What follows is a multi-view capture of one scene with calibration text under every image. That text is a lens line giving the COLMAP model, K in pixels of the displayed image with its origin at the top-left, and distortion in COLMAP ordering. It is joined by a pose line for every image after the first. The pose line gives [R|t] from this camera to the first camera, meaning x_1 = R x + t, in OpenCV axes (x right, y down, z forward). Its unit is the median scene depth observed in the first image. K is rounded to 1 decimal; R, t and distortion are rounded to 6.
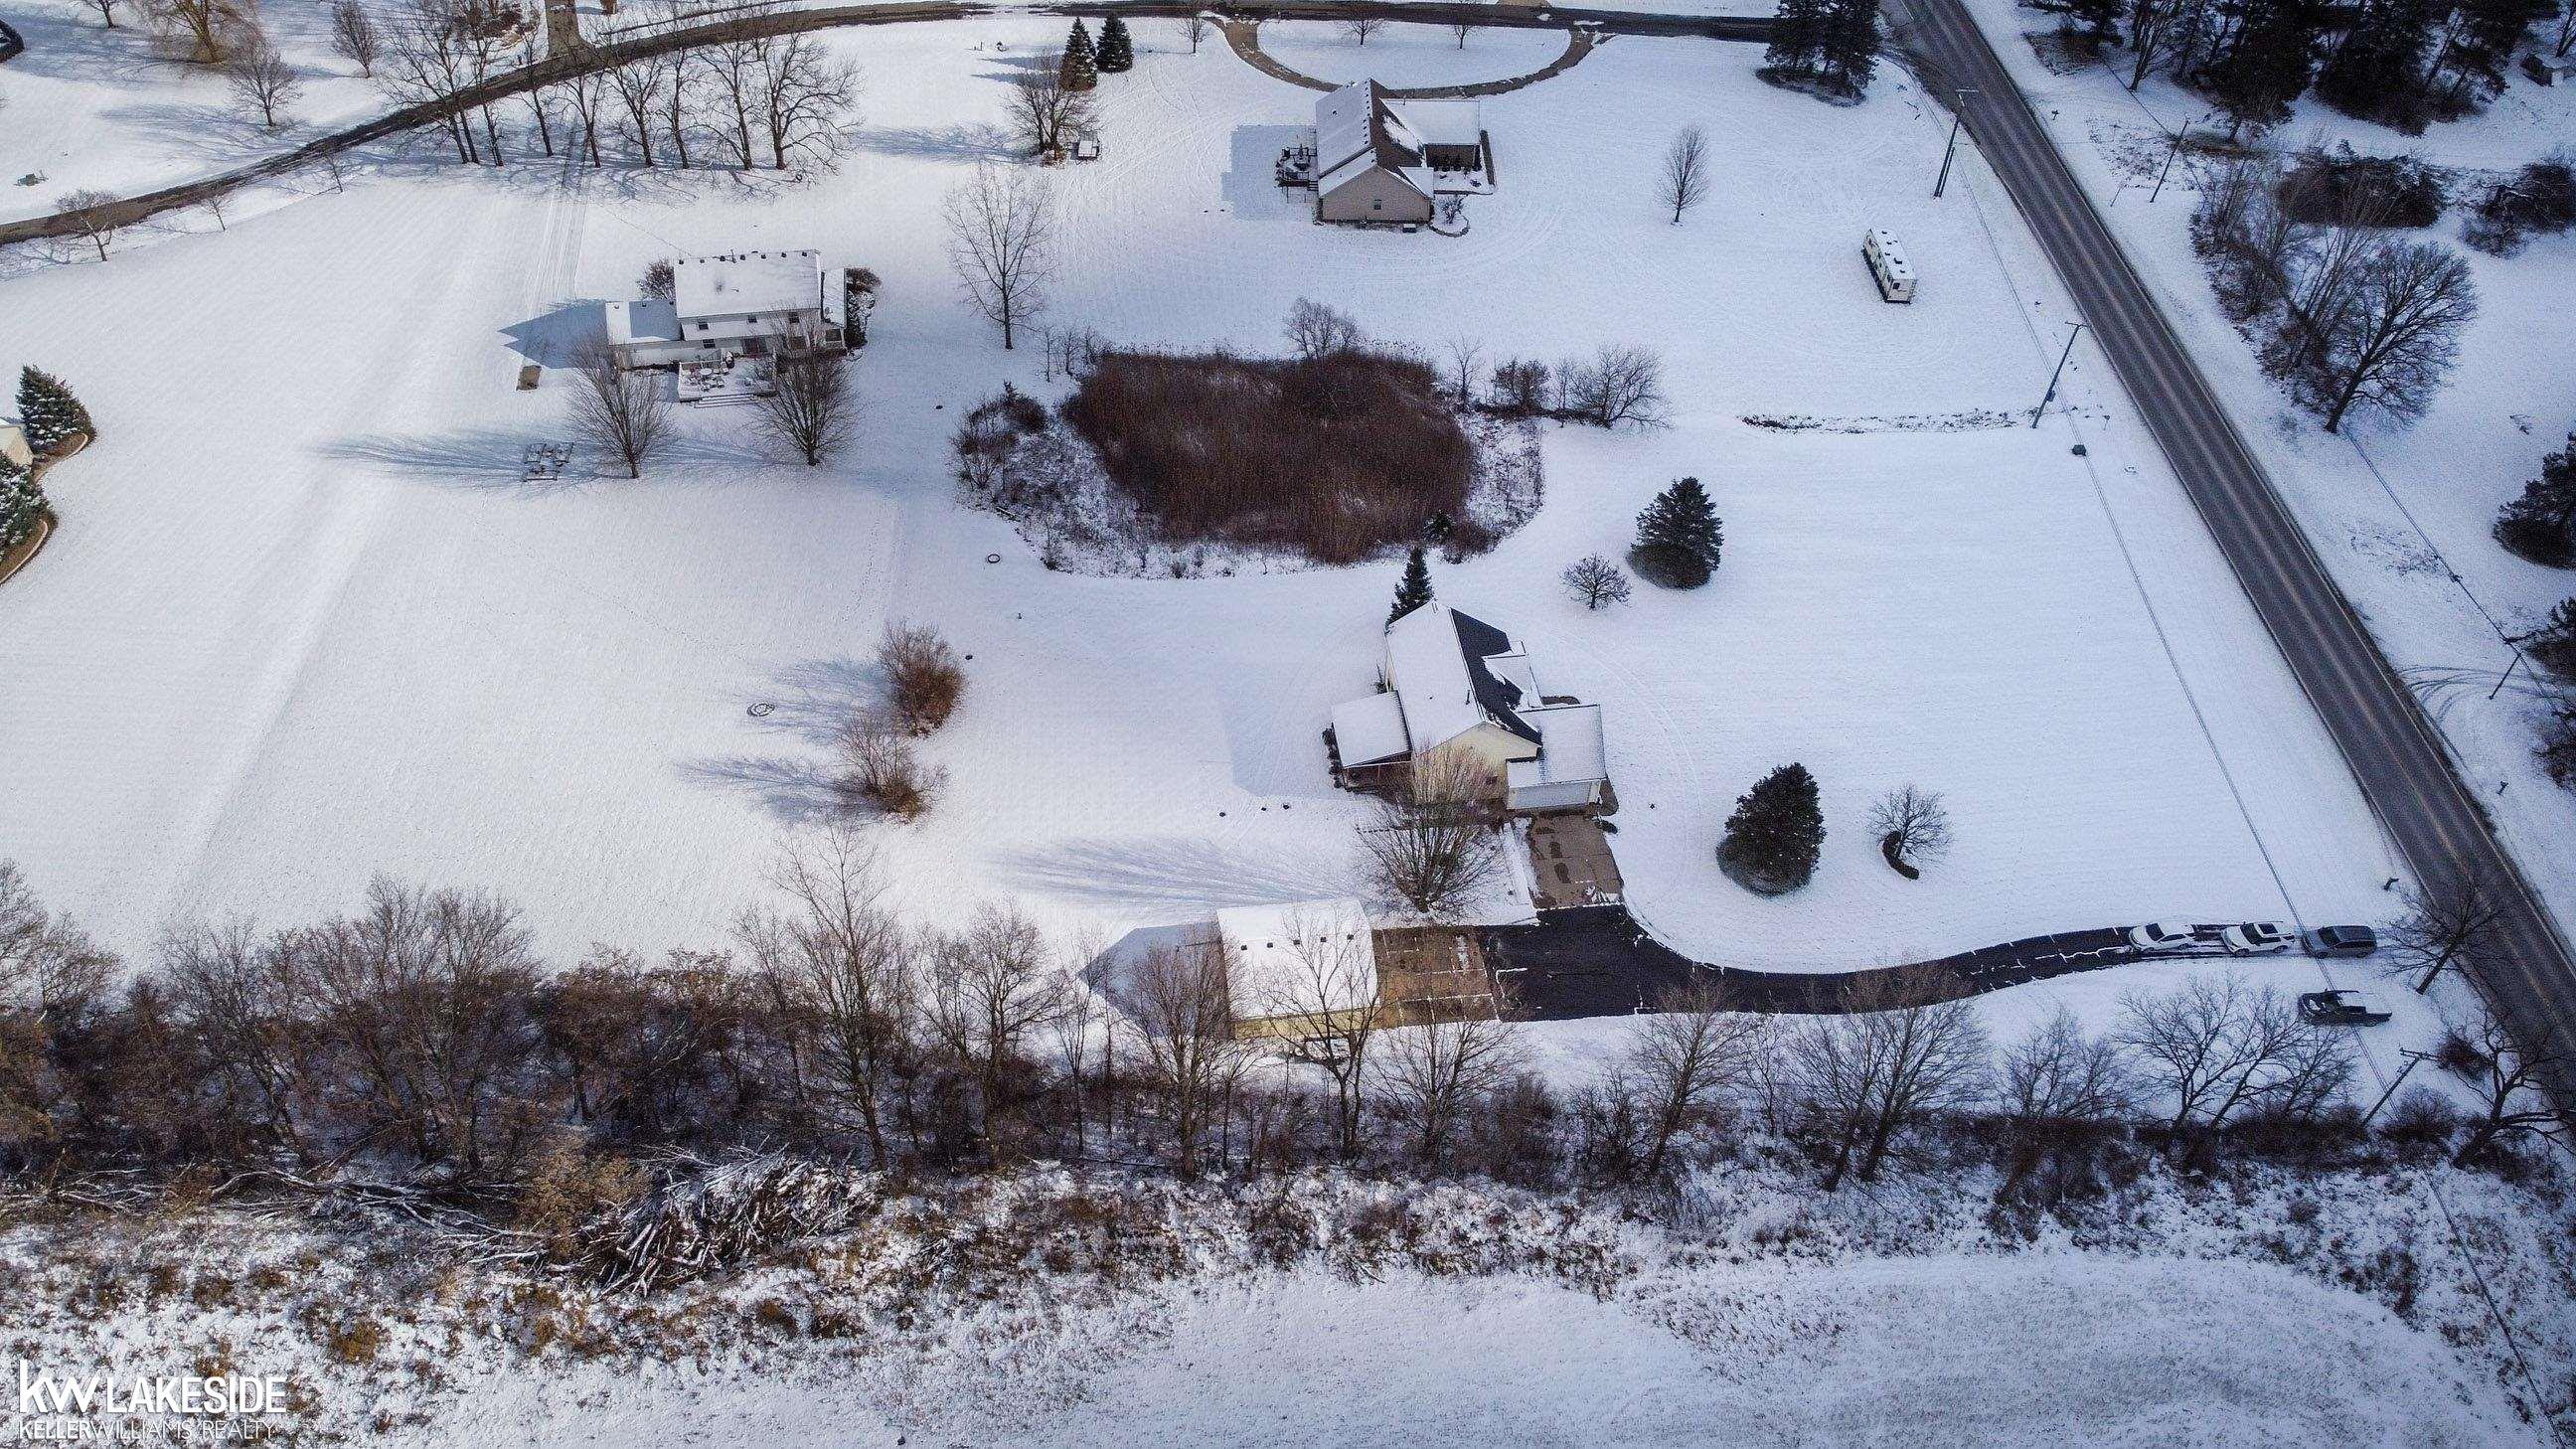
lens RADIAL K [[1920.1, 0, 1286.2], [0, 1920.1, 724.7], [0, 0, 1]] dist [0.015964, -0.006437]
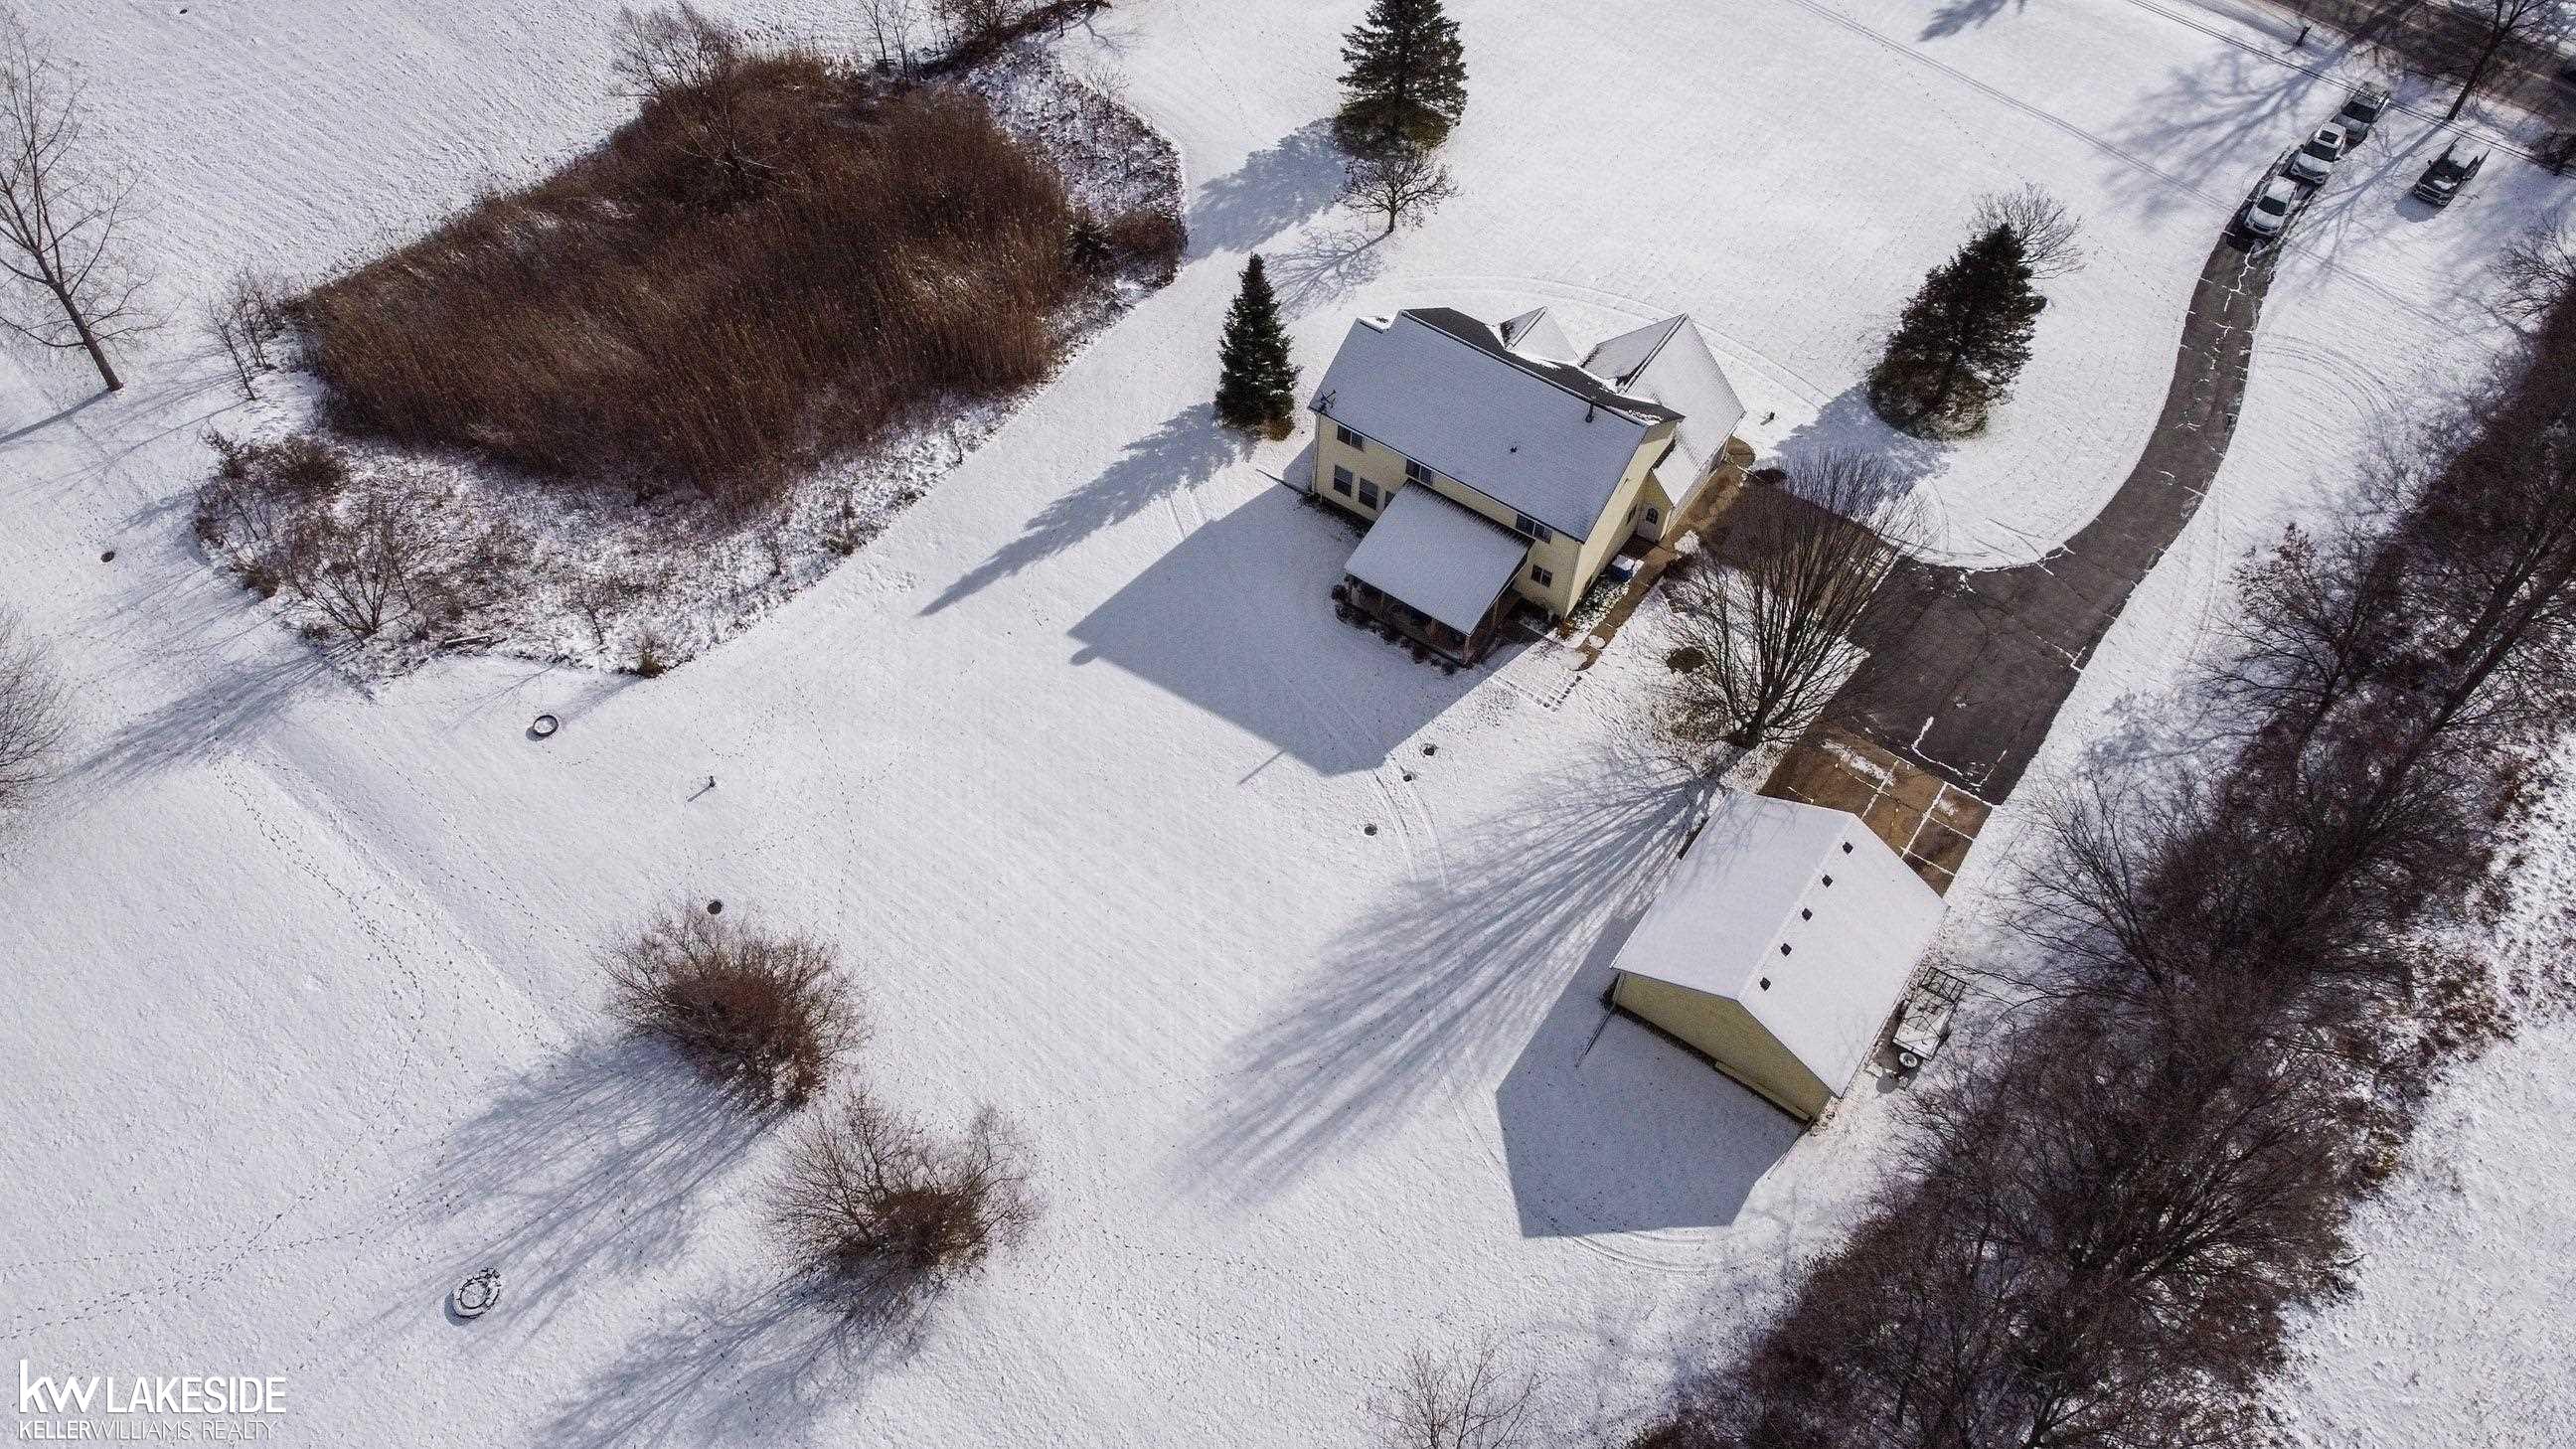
lens RADIAL K [[1920.1, 0, 1292.9], [0, 1920.1, 727.5], [0, 0, 1]] dist [0.015964, -0.006437]
pose [[0.671807, -0.594613, 0.441713, -0.275194], [0.512244, 0.803688, 0.302808, -0.156559], [-0.535053, 0.022837, 0.844510, 0.543089]]
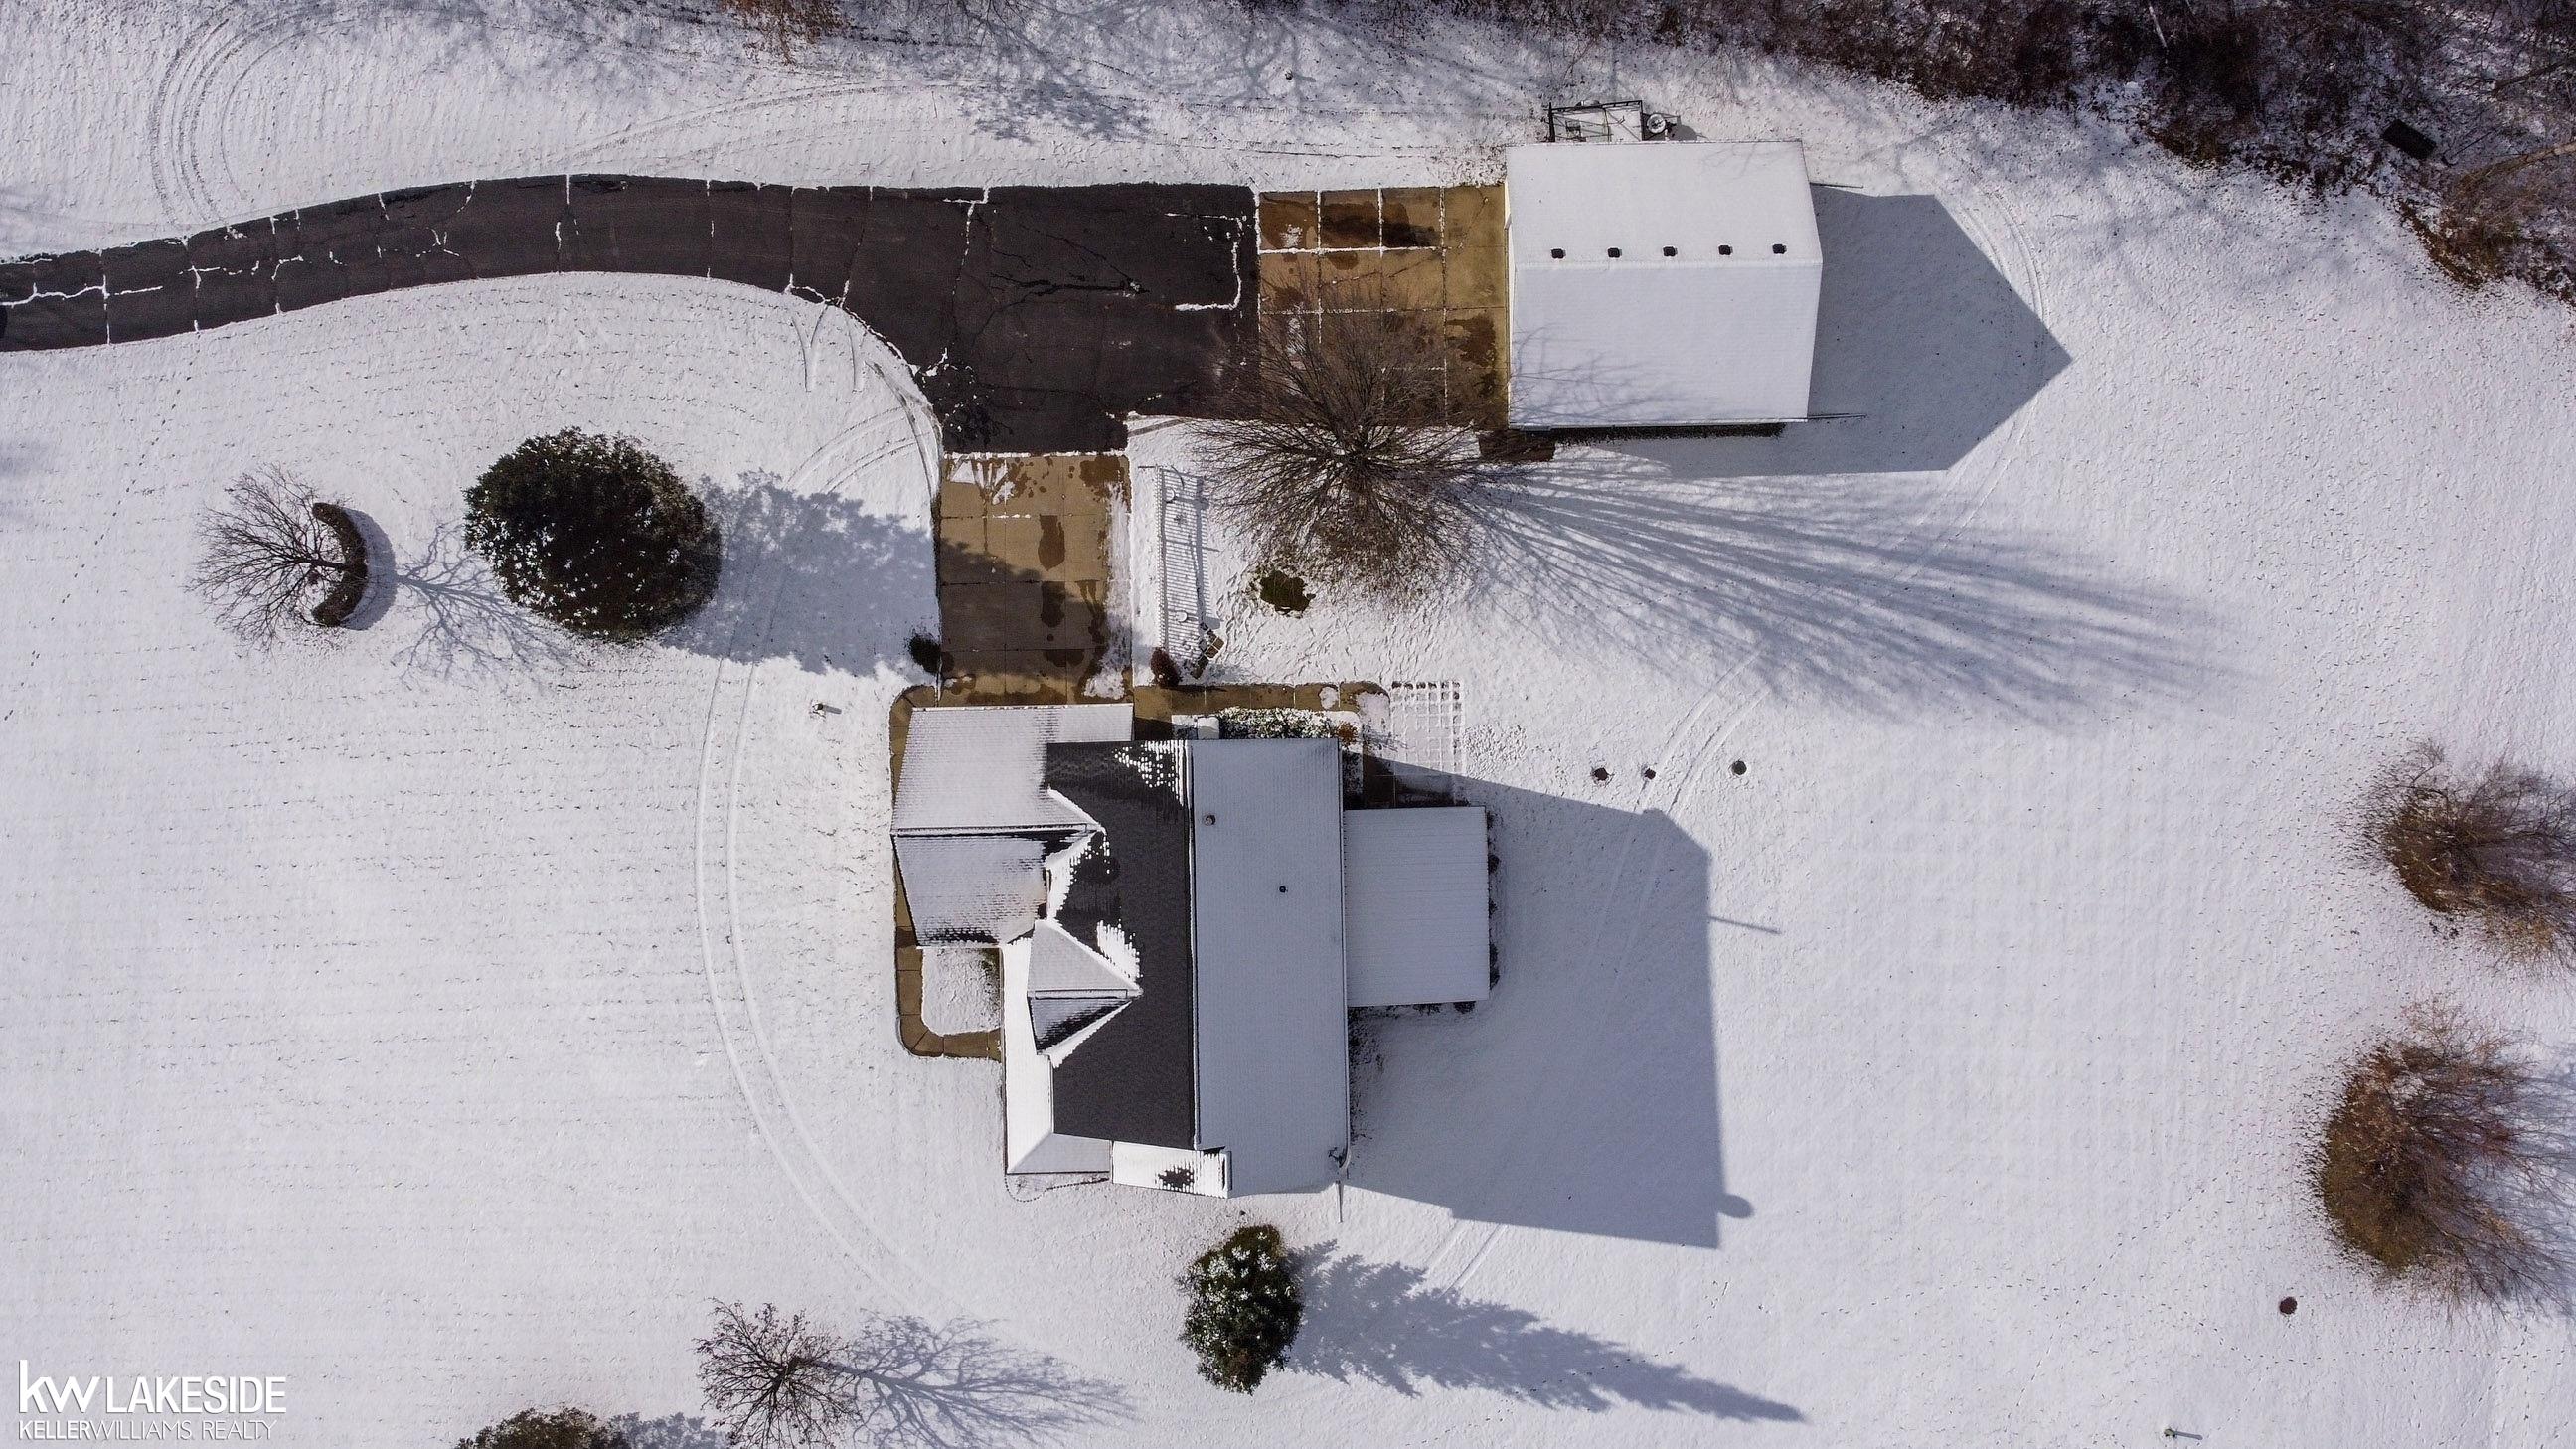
lens RADIAL K [[1920.1, 0, 1291.4], [0, 1920.1, 731.8], [0, 0, 1]] dist [0.015964, -0.006437]
pose [[-0.992452, -0.121818, -0.014114, 0.082727], [0.074597, -0.691041, 0.718956, -0.293988], [-0.097336, 0.712476, 0.694913, 0.675857]]
